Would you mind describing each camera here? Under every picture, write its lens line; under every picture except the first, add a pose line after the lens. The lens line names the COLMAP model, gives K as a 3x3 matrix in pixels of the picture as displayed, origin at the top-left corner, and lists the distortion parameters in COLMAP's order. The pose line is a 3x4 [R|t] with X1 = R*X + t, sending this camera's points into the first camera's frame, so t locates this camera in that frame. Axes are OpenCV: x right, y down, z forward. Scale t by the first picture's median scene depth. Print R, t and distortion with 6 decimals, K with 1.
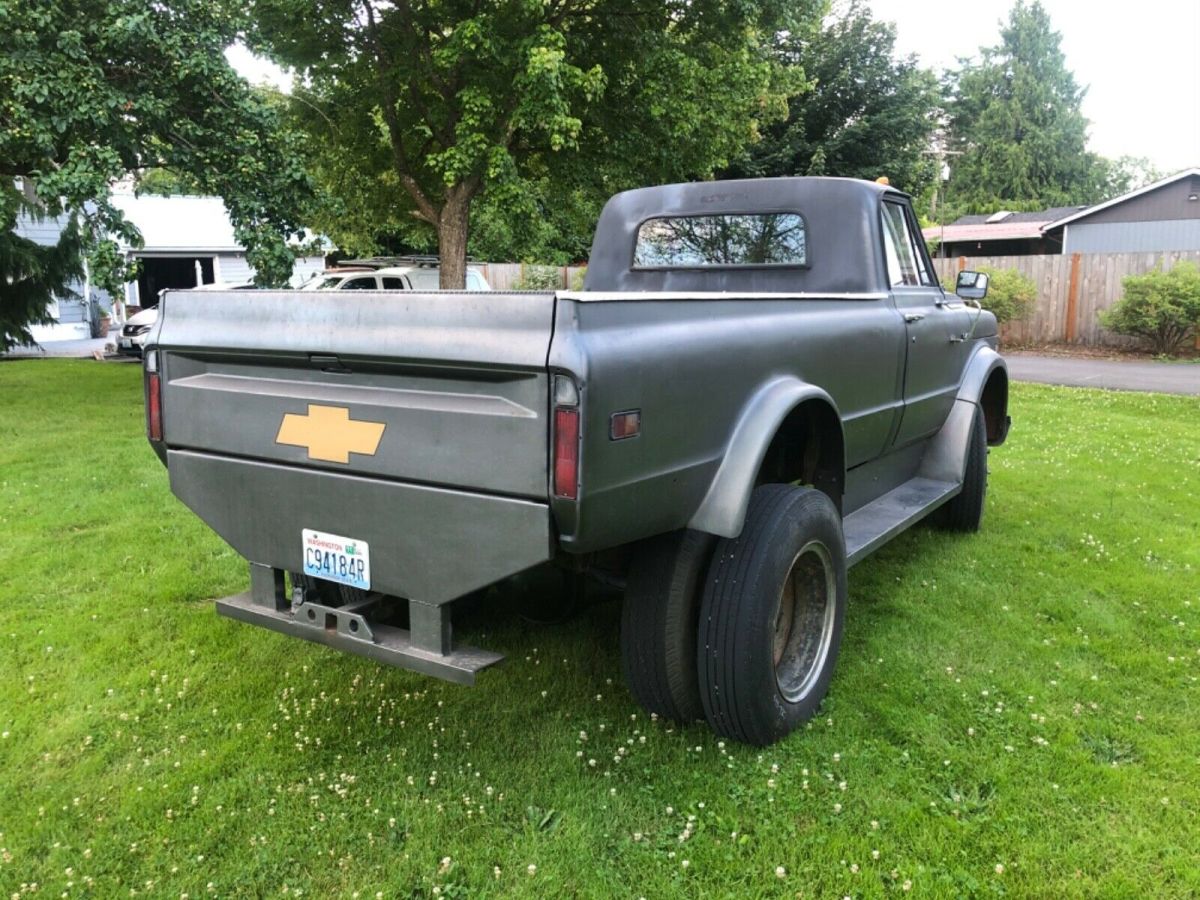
lens RADIAL K [[993.2, 0, 601.9], [0, 993.2, 435.9], [0, 0, 1]] dist [0.023363, -0.013380]
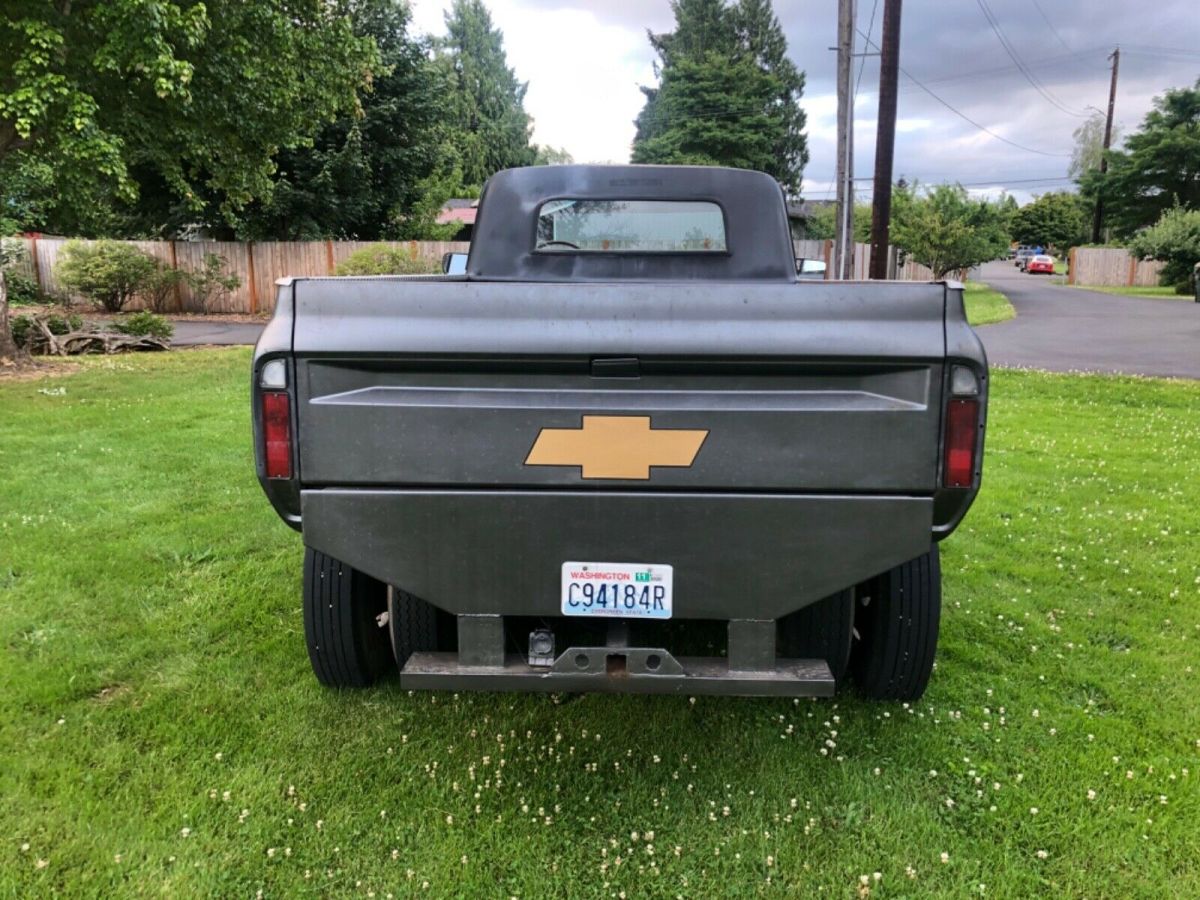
lens RADIAL K [[993.2, 0, 601.9], [0, 993.2, 435.9], [0, 0, 1]] dist [0.023363, -0.013380]
pose [[0.852892, -0.082264, 0.515566, -0.702255], [0.071424, 0.996609, 0.040864, -0.046488], [-0.517179, 0.001971, 0.855875, 0.258326]]
